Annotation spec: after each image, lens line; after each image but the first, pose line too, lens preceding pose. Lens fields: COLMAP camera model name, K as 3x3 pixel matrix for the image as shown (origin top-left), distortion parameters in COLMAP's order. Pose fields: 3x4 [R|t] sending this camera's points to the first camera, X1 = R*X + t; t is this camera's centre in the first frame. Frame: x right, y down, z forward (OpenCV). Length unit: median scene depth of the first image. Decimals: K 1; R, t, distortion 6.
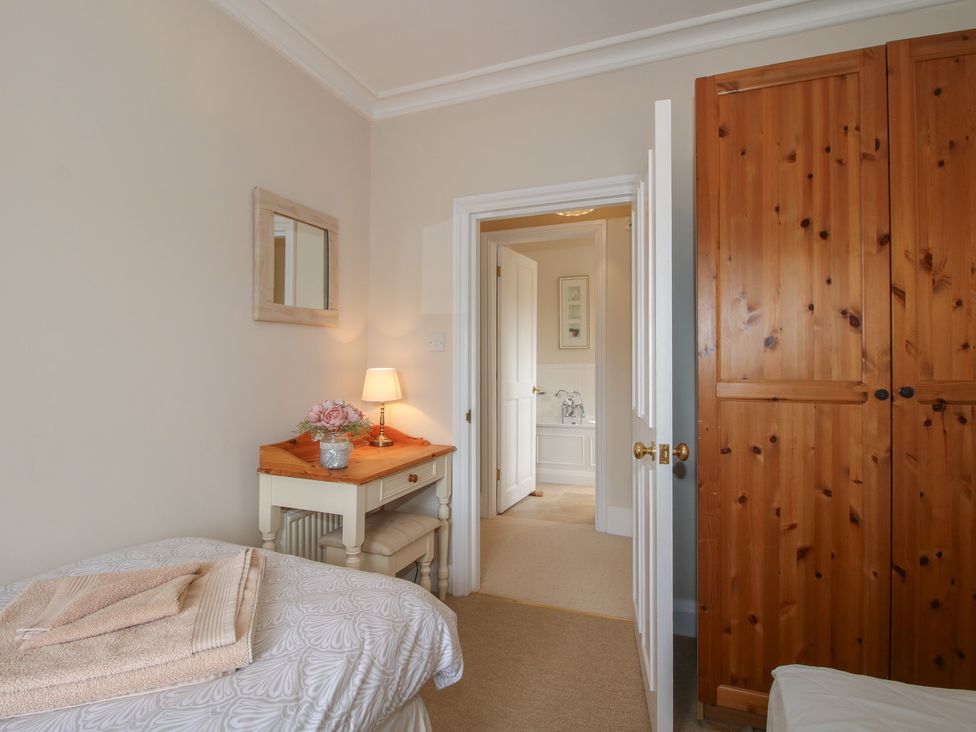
lens RADIAL K [[525.7, 0, 484.9], [0, 525.7, 358.5], [0, 0, 1]] dist [-0.012976, -0.002432]
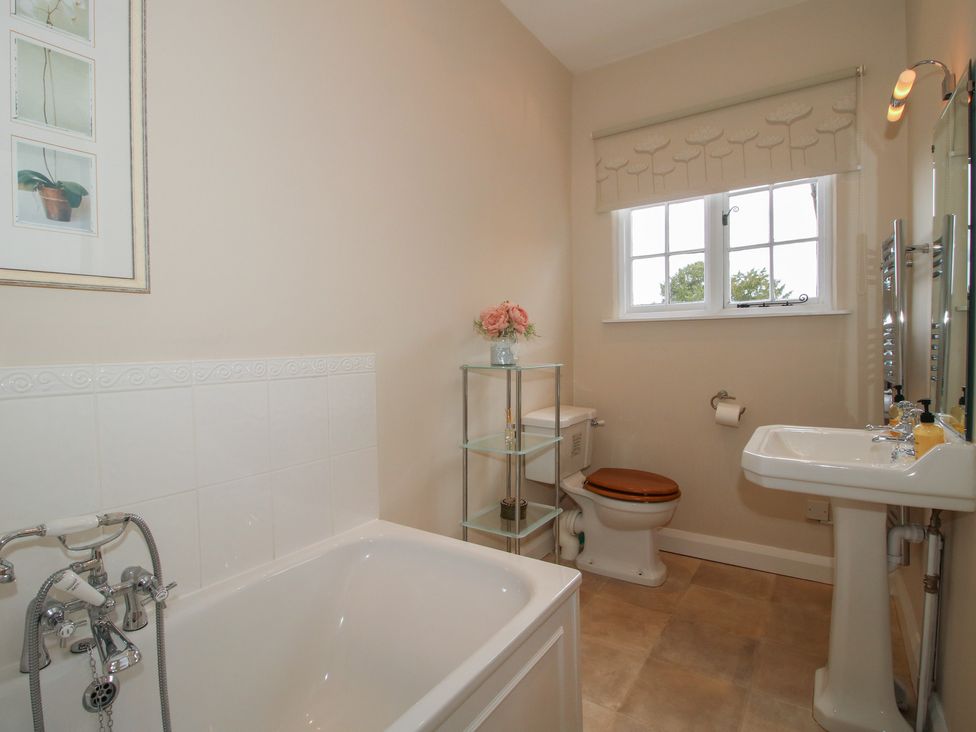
lens RADIAL K [[525.7, 0, 484.9], [0, 525.7, 358.5], [0, 0, 1]] dist [-0.012976, -0.002432]
pose [[0.187346, -0.030468, 0.981821, 0.016321], [0.005564, 0.999536, 0.029956, 0.002555], [-0.982278, -0.000149, 0.187429, 0.816806]]
